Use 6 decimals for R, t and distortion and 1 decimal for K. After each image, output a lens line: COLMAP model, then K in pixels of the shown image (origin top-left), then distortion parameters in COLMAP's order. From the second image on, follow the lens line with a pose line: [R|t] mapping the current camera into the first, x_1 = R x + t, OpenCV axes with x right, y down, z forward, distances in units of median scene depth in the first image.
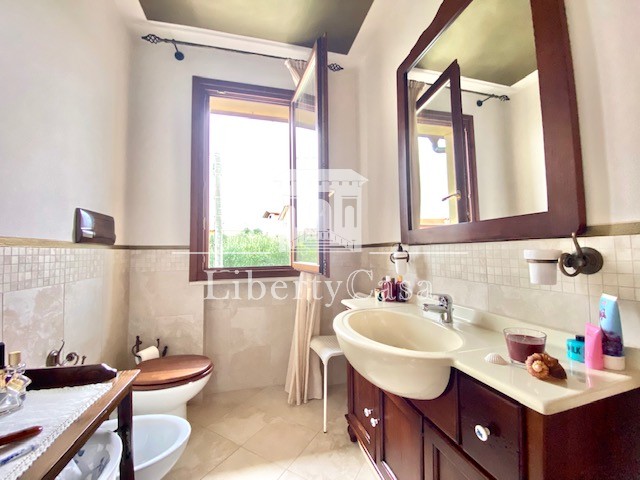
lens RADIAL K [[260.5, 0, 320.0], [0, 260.5, 240.0], [0, 0, 1]] dist [0.022048, -0.022012]
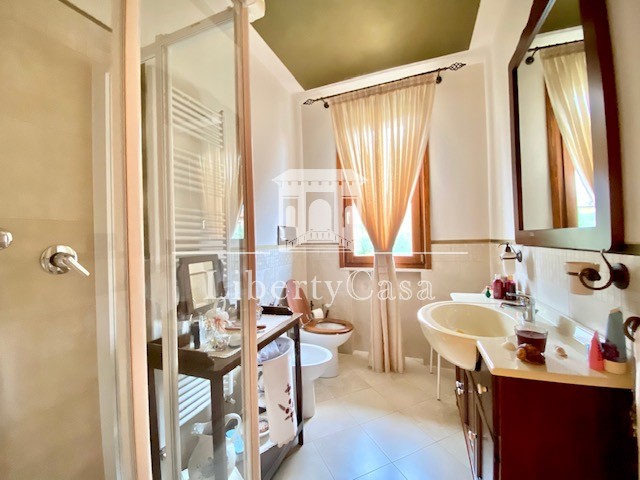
lens RADIAL K [[270.2, 0, 312.9], [0, 270.2, 238.6], [0, 0, 1]] dist [0.020702, -0.020186]
pose [[0.800049, -0.011588, -0.599823, 0.339685], [0.047285, 0.997921, 0.043790, -0.091420], [0.598069, -0.063396, 0.798934, -0.312402]]
